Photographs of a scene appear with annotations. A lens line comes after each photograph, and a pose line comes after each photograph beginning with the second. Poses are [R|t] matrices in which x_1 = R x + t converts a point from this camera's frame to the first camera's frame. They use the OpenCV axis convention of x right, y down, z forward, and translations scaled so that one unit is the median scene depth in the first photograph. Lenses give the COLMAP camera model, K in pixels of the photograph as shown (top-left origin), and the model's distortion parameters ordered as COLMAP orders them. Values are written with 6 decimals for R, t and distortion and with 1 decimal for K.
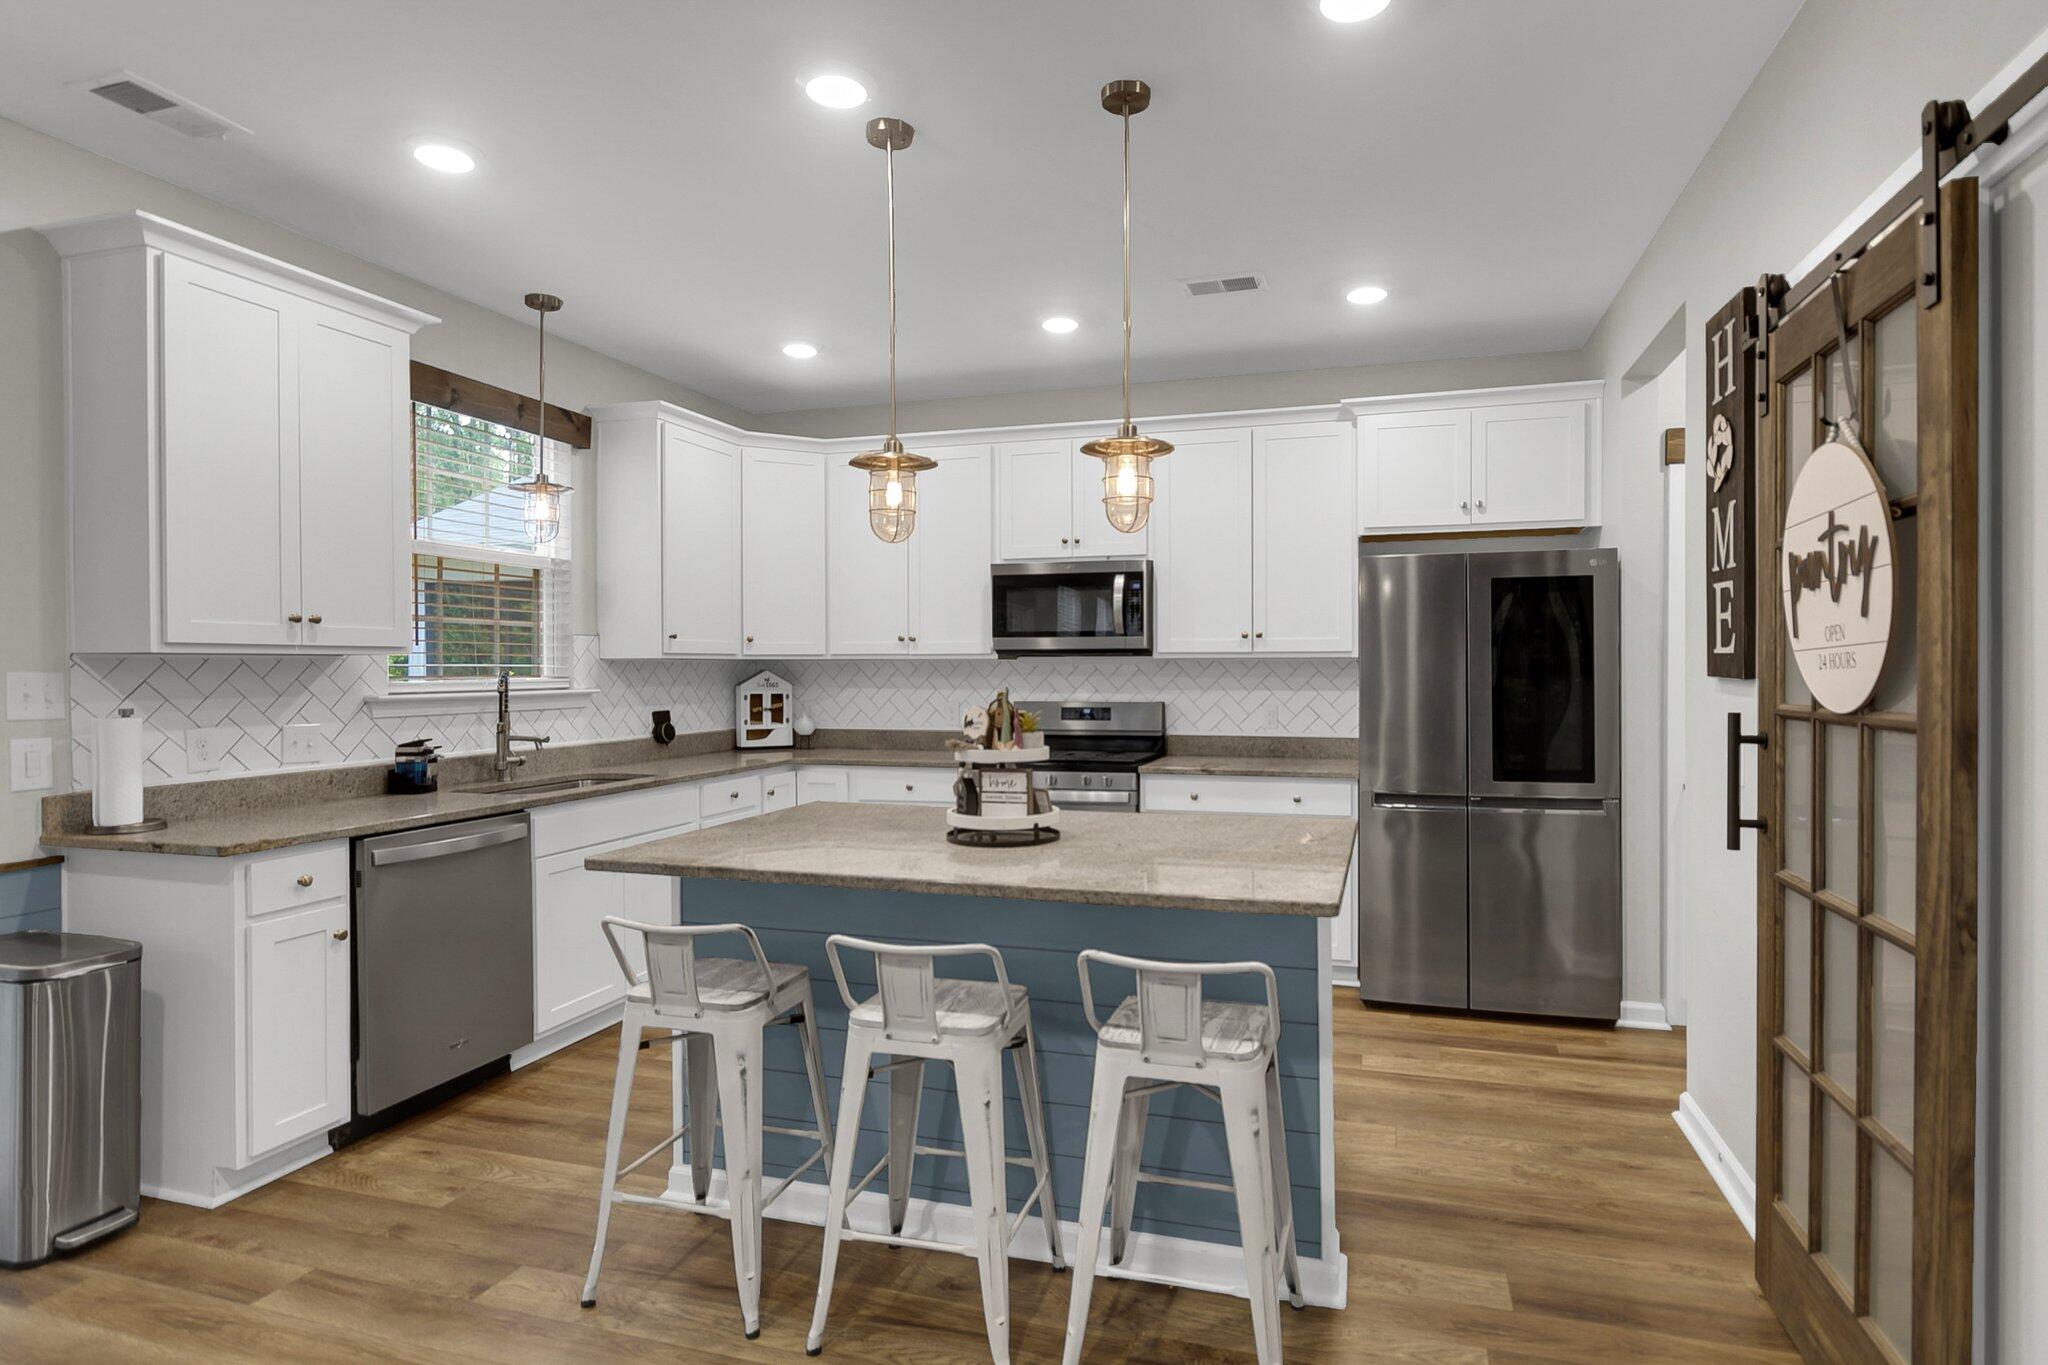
lens RADIAL K [[1041.7, 0, 1064.4], [0, 1041.7, 677.3], [0, 0, 1]] dist [-0.065984, -0.000060]
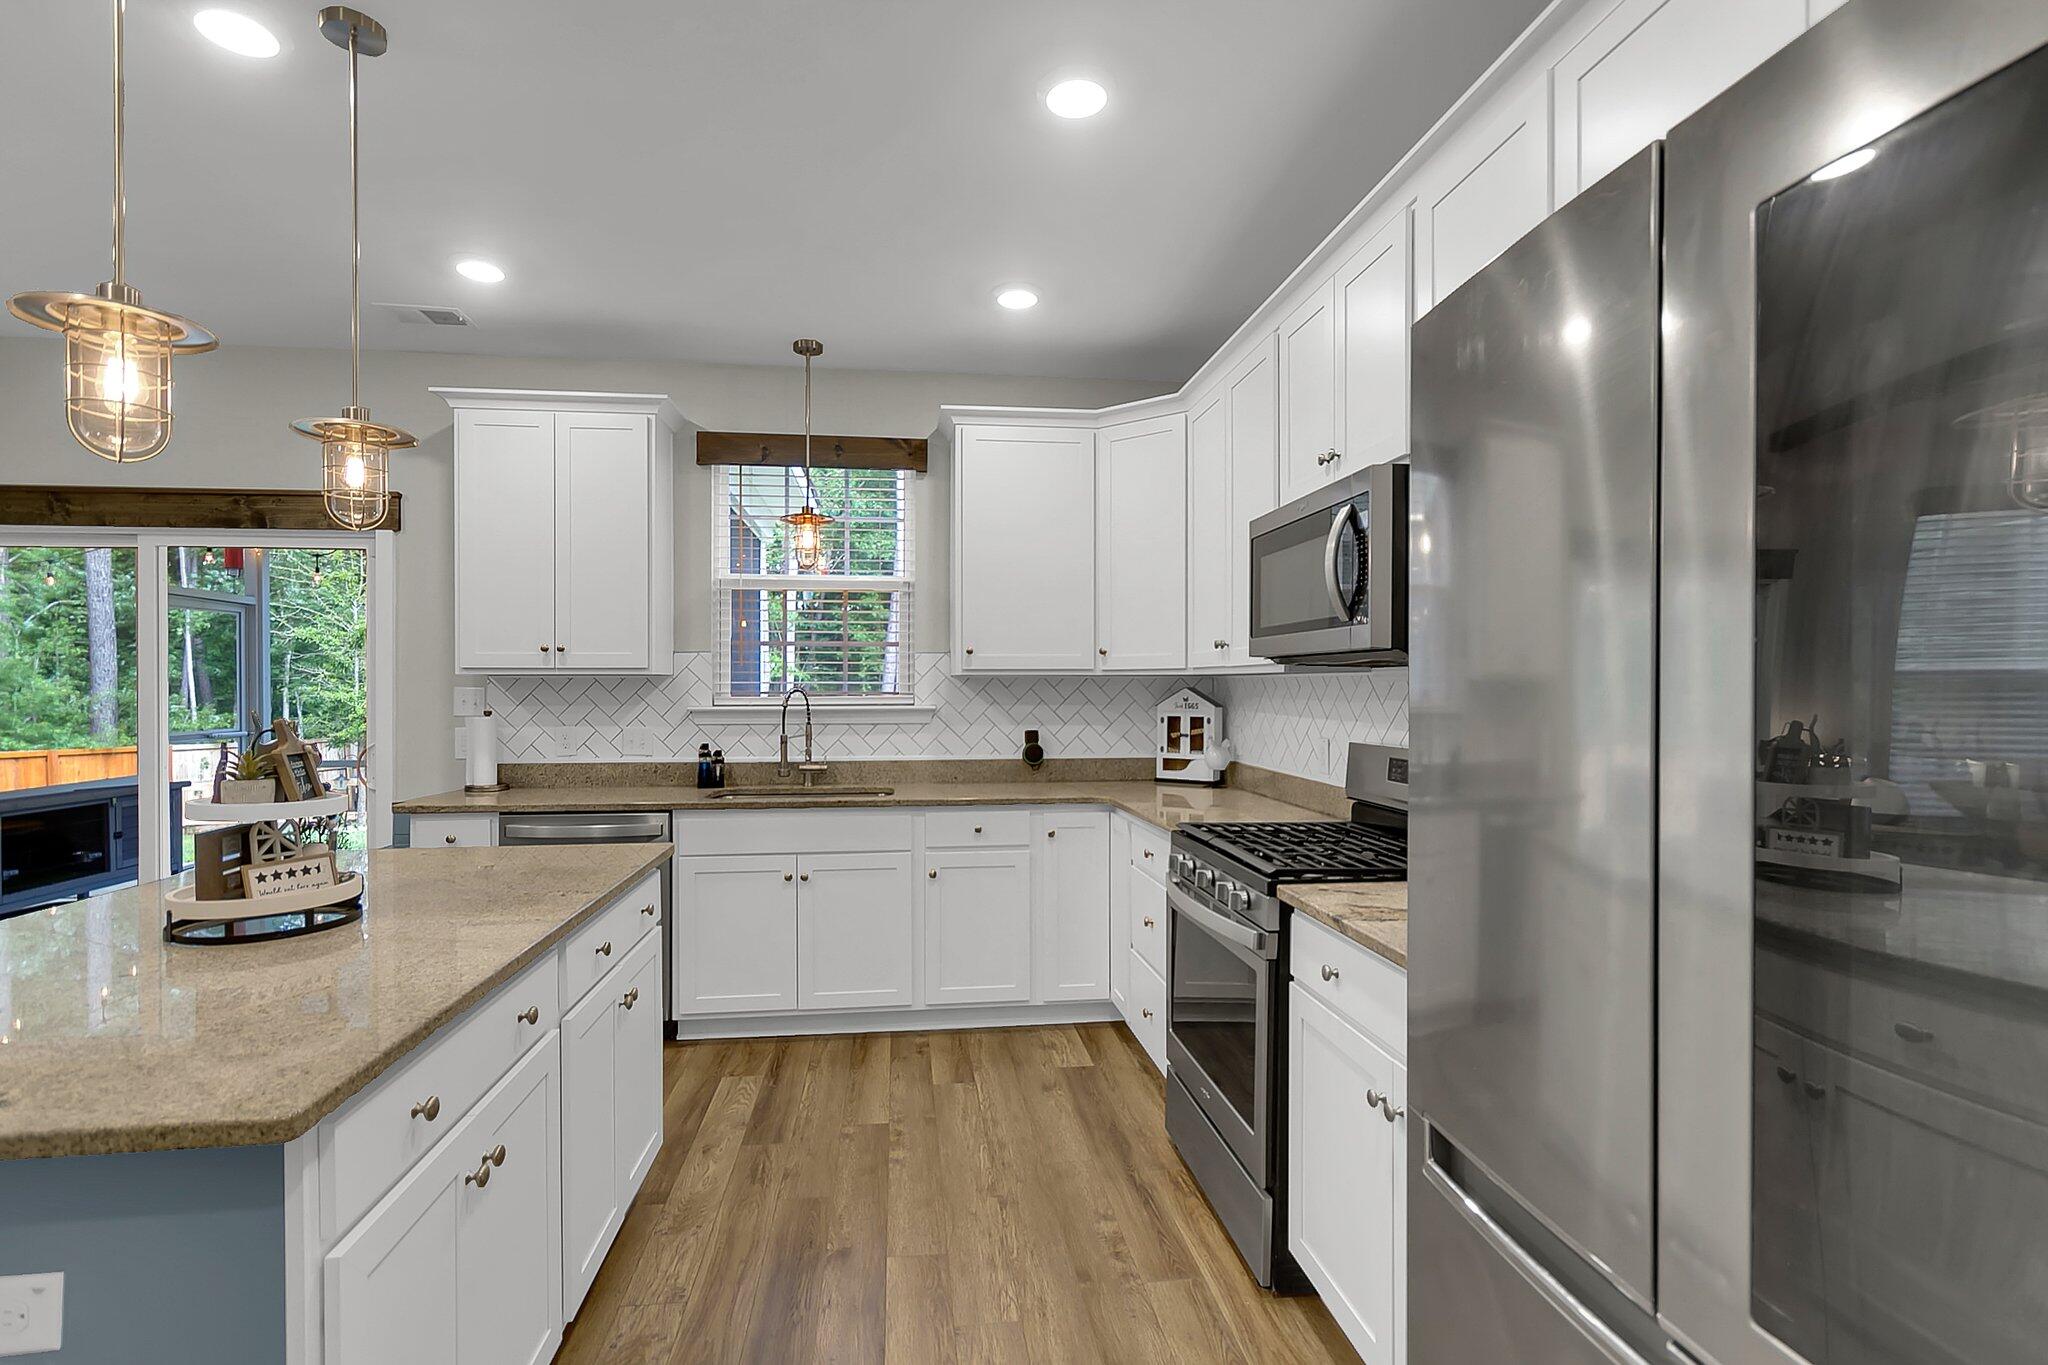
lens RADIAL K [[937.8, 0, 1037.7], [0, 937.8, 687.5], [0, 0, 1]] dist [-0.001160, 0.007745]
pose [[0.404963, 0.004065, -0.914324, 0.396310], [-0.009574, 0.999954, 0.000205, -0.007343], [0.914283, 0.008670, 0.404983, 0.654331]]
